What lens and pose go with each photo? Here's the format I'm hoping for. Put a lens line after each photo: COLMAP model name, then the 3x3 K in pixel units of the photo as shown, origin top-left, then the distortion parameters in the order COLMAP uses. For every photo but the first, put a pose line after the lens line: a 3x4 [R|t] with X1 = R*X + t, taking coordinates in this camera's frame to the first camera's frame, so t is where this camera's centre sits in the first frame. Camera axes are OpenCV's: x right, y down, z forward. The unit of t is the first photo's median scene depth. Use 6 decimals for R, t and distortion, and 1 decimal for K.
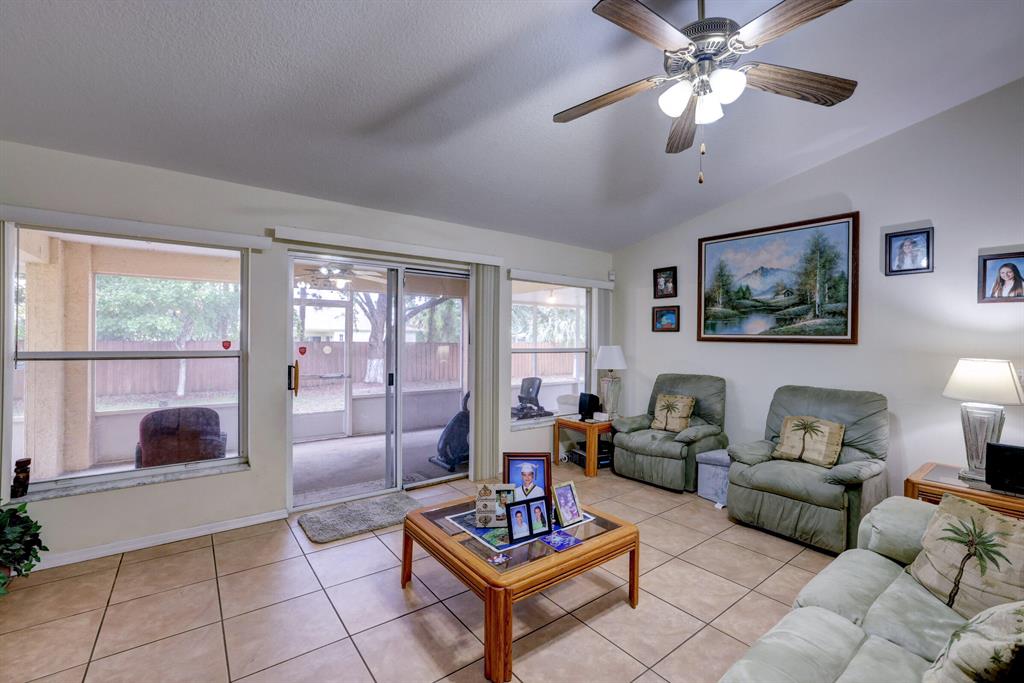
lens RADIAL K [[437.1, 0, 509.2], [0, 437.1, 341.2], [0, 0, 1]] dist [-0.047561, 0.015868]
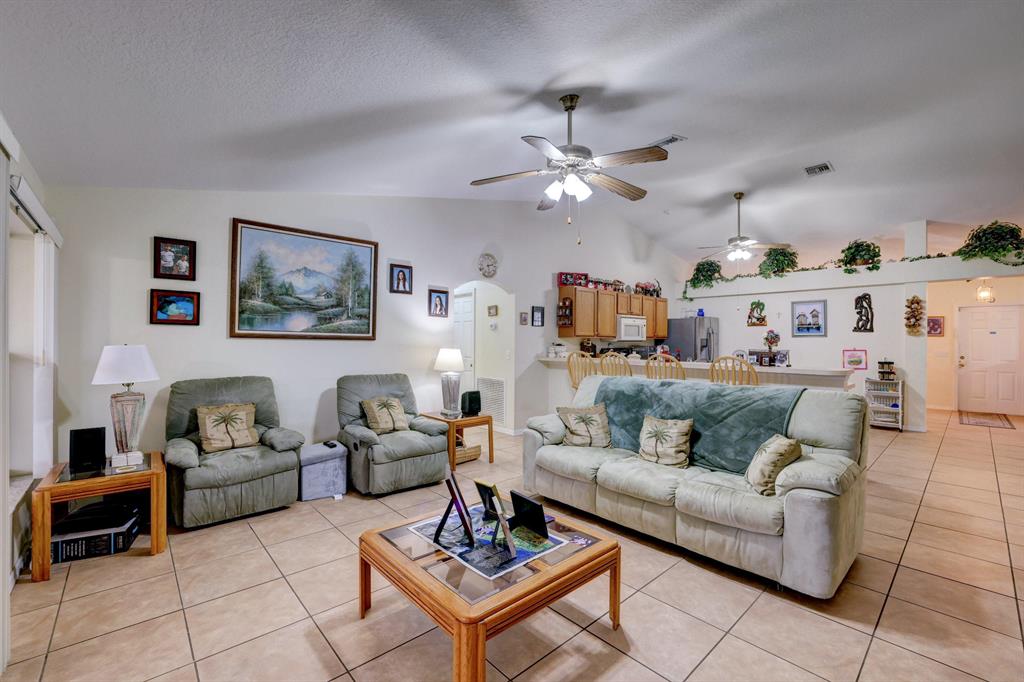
lens RADIAL K [[437.1, 0, 509.2], [0, 437.1, 340.7], [0, 0, 1]] dist [-0.047561, 0.015868]
pose [[-0.085182, -0.006904, 0.996341, -0.524868], [-0.004954, 0.999967, 0.006506, -0.002673], [-0.996353, -0.004381, -0.085214, 0.615236]]
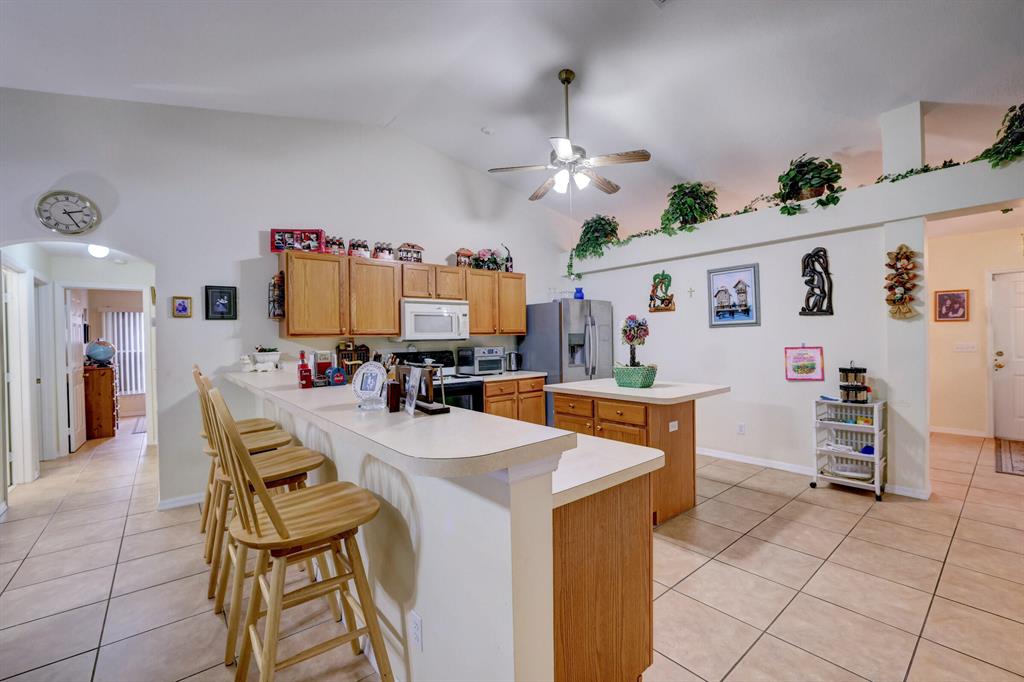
lens RADIAL K [[437.1, 0, 509.2], [0, 437.1, 340.7], [0, 0, 1]] dist [-0.047561, 0.015868]
pose [[-0.041420, -0.009661, 0.999095, 0.132494], [0.018687, 0.999771, 0.010442, 0.001129], [-0.998967, 0.019103, -0.041230, -0.236448]]
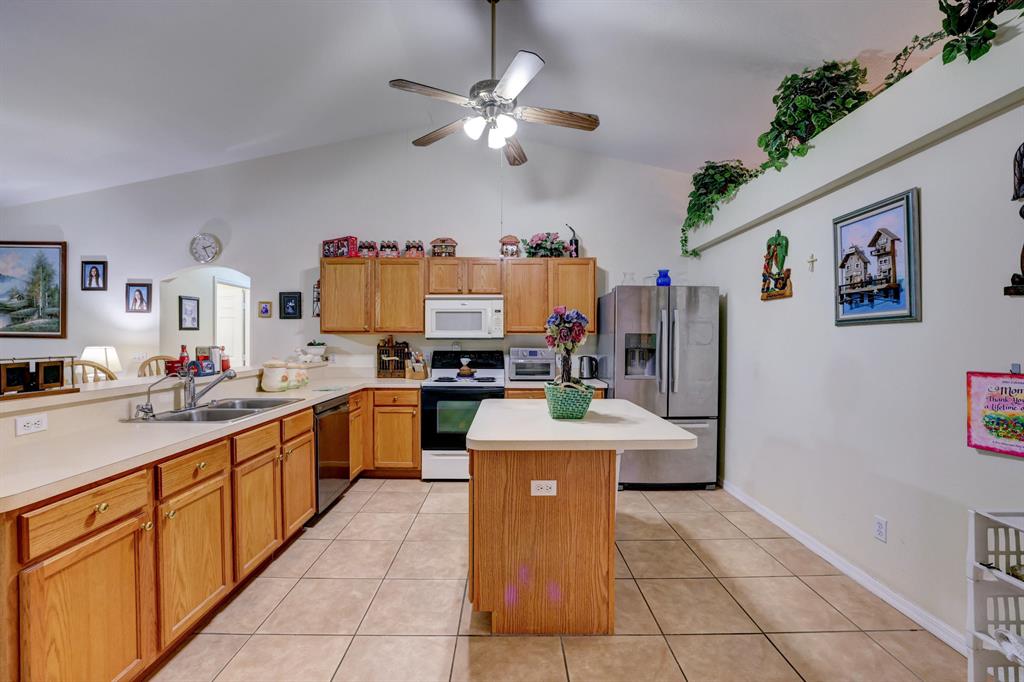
lens RADIAL K [[437.1, 0, 509.2], [0, 437.1, 340.7], [0, 0, 1]] dist [-0.047561, 0.015868]
pose [[0.600442, -0.006873, 0.799639, 0.518529], [0.001115, 0.999969, 0.007758, 0.004755], [-0.799668, -0.003766, 0.600431, -0.852627]]
